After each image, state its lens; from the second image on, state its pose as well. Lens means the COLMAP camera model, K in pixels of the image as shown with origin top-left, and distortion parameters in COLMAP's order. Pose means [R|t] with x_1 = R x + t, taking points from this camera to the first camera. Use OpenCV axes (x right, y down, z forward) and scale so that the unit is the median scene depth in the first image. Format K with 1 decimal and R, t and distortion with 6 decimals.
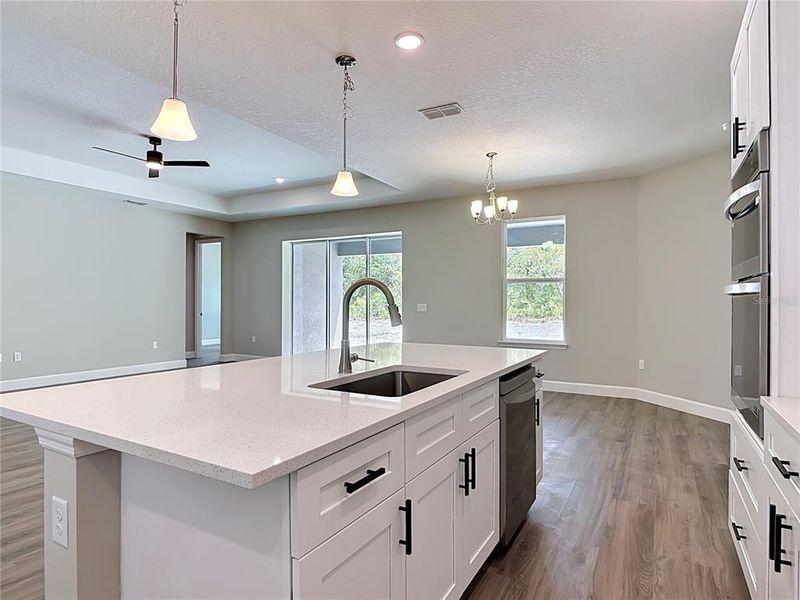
lens RADIAL K [[460.6, 0, 398.1], [0, 460.6, 296.9], [0, 0, 1]] dist [-0.018084, 0.001021]
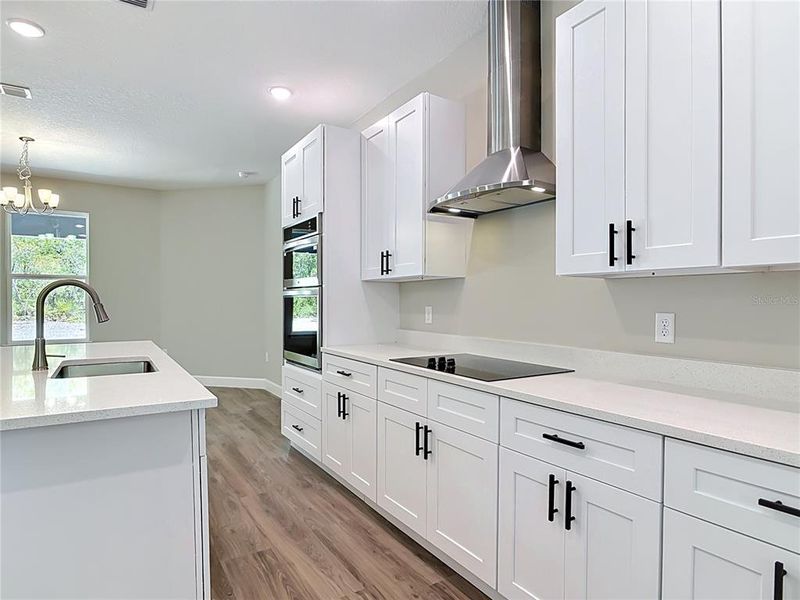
lens RADIAL K [[460.6, 0, 404.8], [0, 460.6, 305.8], [0, 0, 1]] dist [-0.018084, 0.001021]
pose [[0.456019, -0.016493, 0.889817, -0.233005], [-0.004397, 0.999774, 0.020785, -0.001723], [-0.889959, -0.013391, 0.455844, -0.070821]]
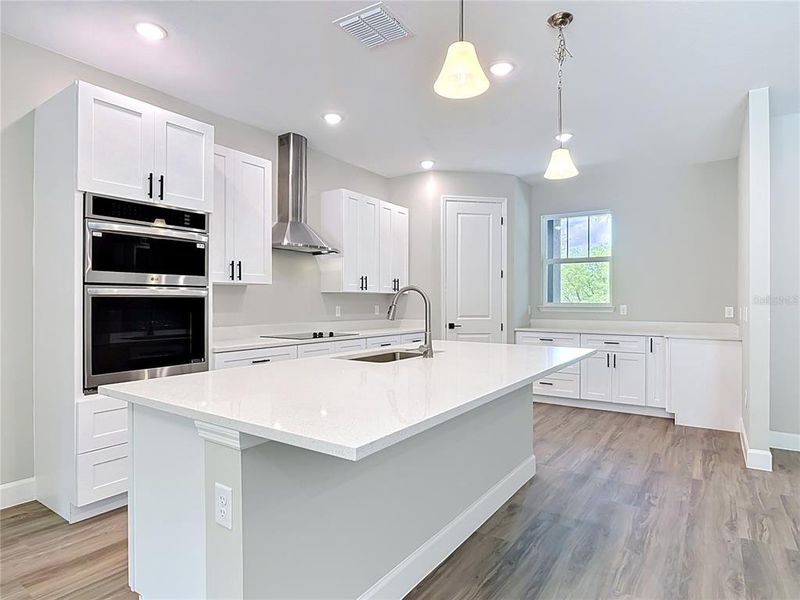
lens RADIAL K [[460.6, 0, 398.6], [0, 460.6, 298.3], [0, 0, 1]] dist [-0.018084, 0.001021]
pose [[-0.996104, -0.006377, 0.087959, -0.051648], [-0.007611, 0.999877, -0.013707, 0.006082], [-0.087861, -0.014323, -0.996030, 0.827894]]
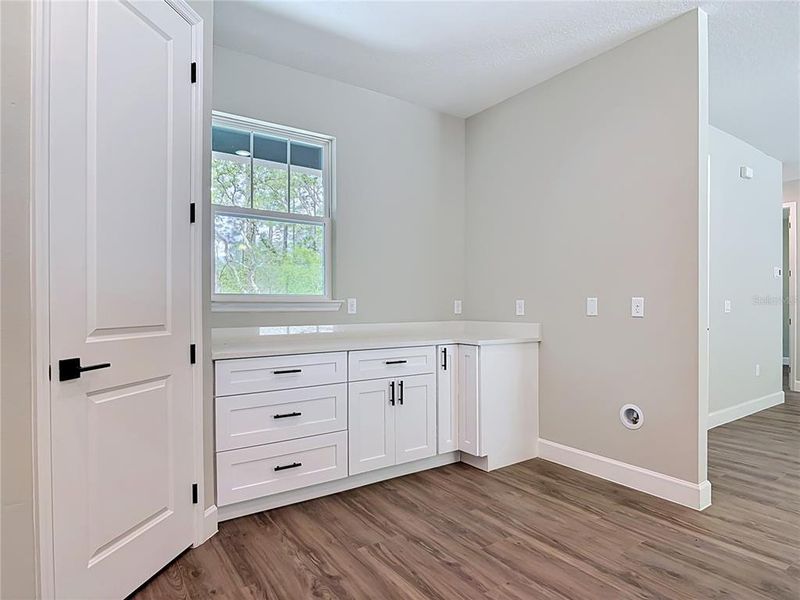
lens RADIAL K [[460.6, 0, 398.5], [0, 460.6, 305.6], [0, 0, 1]] dist [-0.018084, 0.001021]
pose [[-0.447044, -0.001288, -0.894511, 0.077668], [0.005548, 0.999976, -0.004212, 0.016610], [0.894495, -0.006845, -0.447026, 0.108022]]
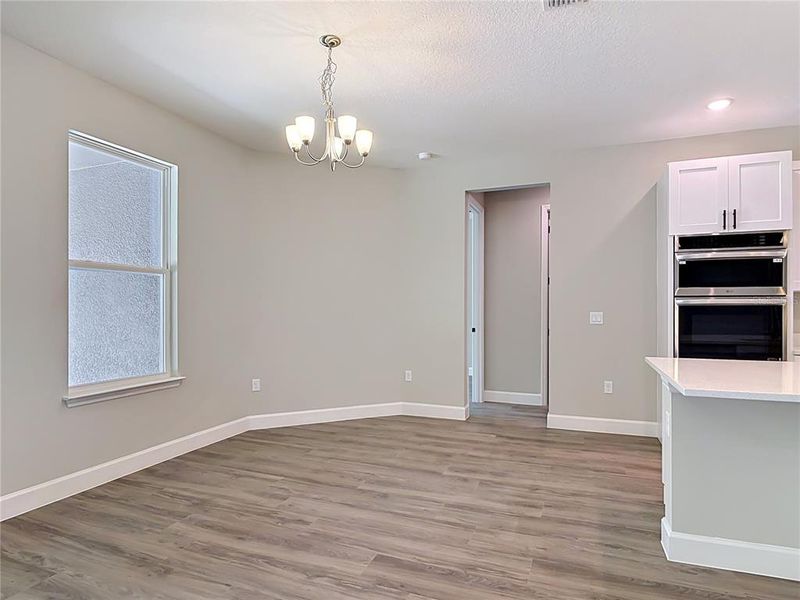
lens RADIAL K [[460.6, 0, 395.8], [0, 460.6, 313.4], [0, 0, 1]] dist [-0.018084, 0.001021]
pose [[-0.140236, -0.012498, 0.990039, -0.316924], [-0.009817, 0.999889, 0.011231, 0.008964], [-0.990069, -0.008144, -0.140343, 0.909869]]
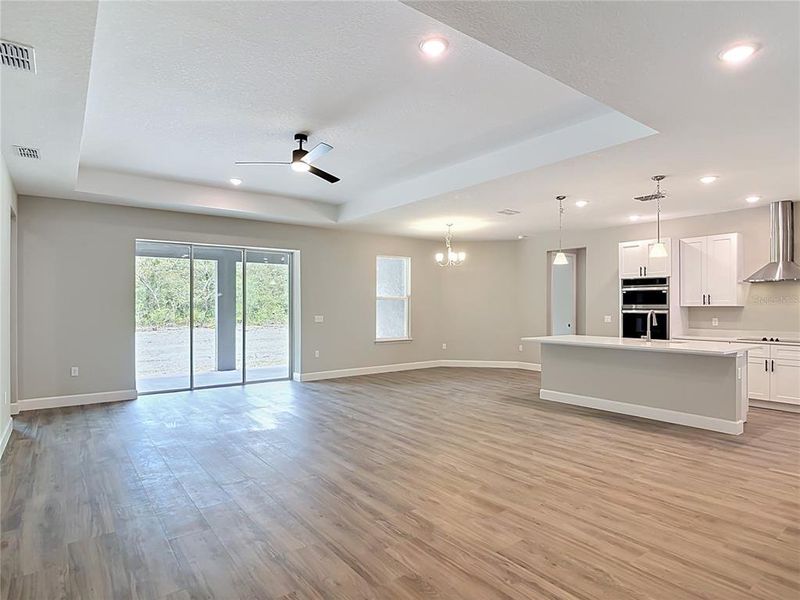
lens RADIAL K [[460.6, 0, 398.6], [0, 460.6, 304.0], [0, 0, 1]] dist [-0.018084, 0.001021]
pose [[0.406053, 0.001141, 0.913849, -1.237307], [-0.007268, 0.999972, 0.001981, -0.025273], [-0.913821, -0.007446, 0.406050, 0.457197]]
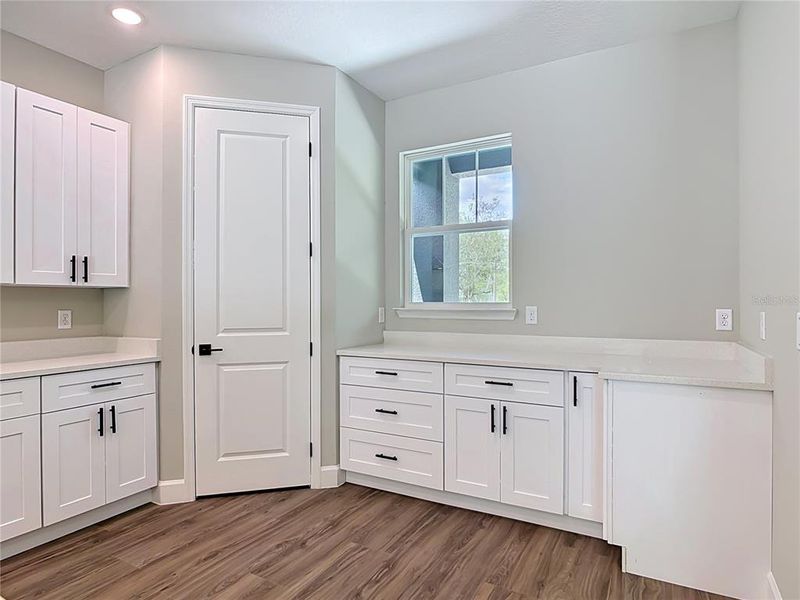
lens RADIAL K [[460.6, 0, 397.1], [0, 460.6, 300.2], [0, 0, 1]] dist [-0.018084, 0.001021]
pose [[-0.999998, -0.000872, -0.001623, -0.295452], [-0.000851, 0.999923, -0.012418, 0.002909], [0.001633, -0.012417, -0.999922, 0.327805]]
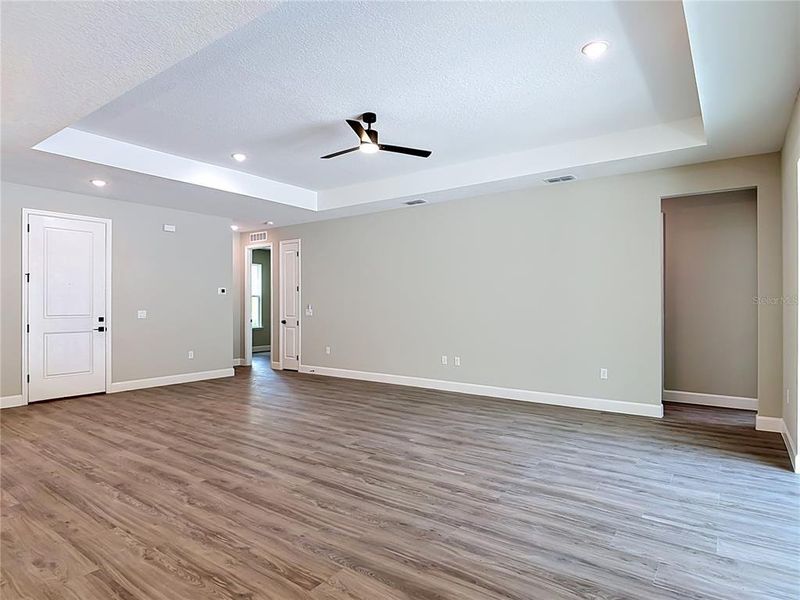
lens RADIAL K [[460.6, 0, 401.7], [0, 460.6, 305.9], [0, 0, 1]] dist [-0.018084, 0.001021]
pose [[-0.110832, 0.003195, -0.993834, 0.280389], [0.008075, 0.999965, 0.002315, -0.002136], [0.993806, -0.007769, -0.110854, 1.122754]]
